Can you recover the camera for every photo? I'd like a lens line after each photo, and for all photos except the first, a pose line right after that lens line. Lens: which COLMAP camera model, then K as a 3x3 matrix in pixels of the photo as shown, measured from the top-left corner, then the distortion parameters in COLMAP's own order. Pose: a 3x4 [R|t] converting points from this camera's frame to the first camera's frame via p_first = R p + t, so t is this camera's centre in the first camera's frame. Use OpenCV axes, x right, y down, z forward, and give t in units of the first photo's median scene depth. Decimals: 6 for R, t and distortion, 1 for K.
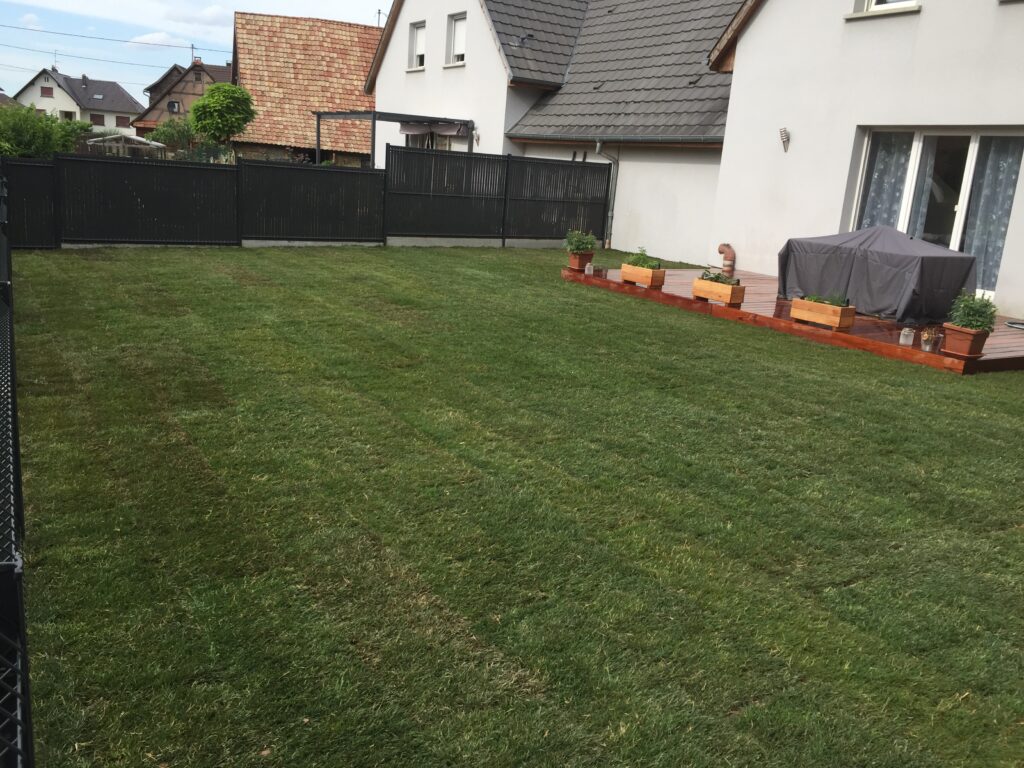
lens RADIAL K [[875.7, 0, 510.7], [0, 875.7, 424.4], [0, 0, 1]] dist [-0.004524, -0.022420]
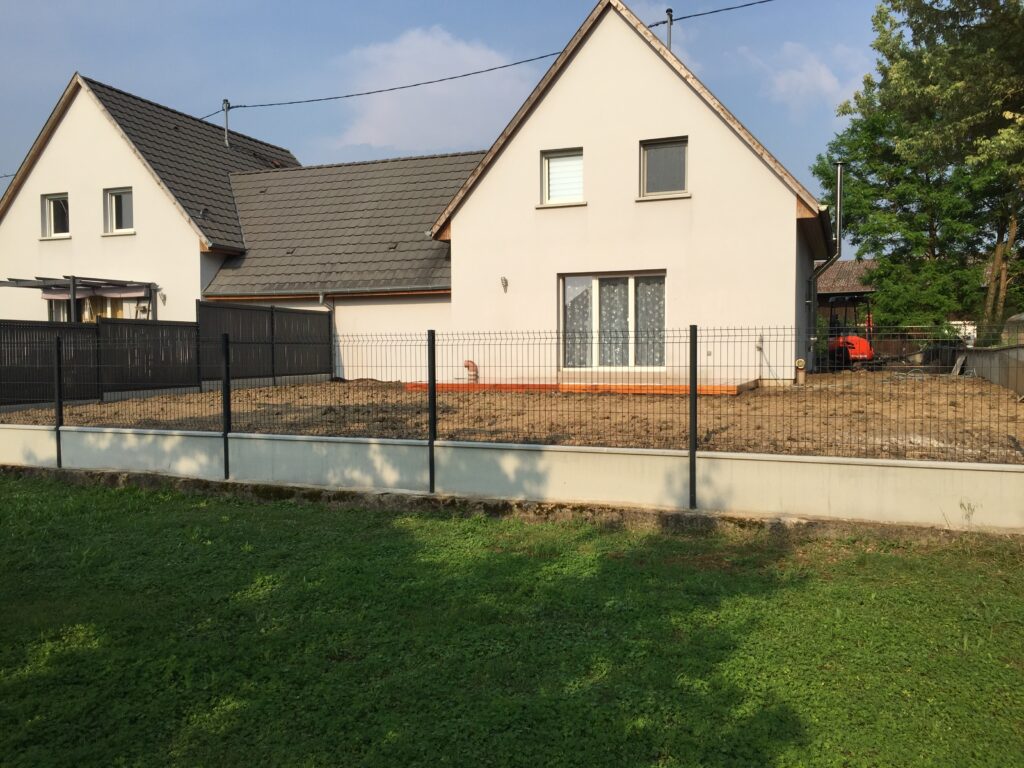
lens RADIAL K [[875.7, 0, 510.7], [0, 875.7, 424.4], [0, 0, 1]] dist [-0.004524, -0.022420]
pose [[0.794641, -0.127028, 0.593641, -0.435988], [0.227049, 0.969085, -0.096560, 0.031351], [-0.563022, 0.211516, 0.798916, -0.088490]]
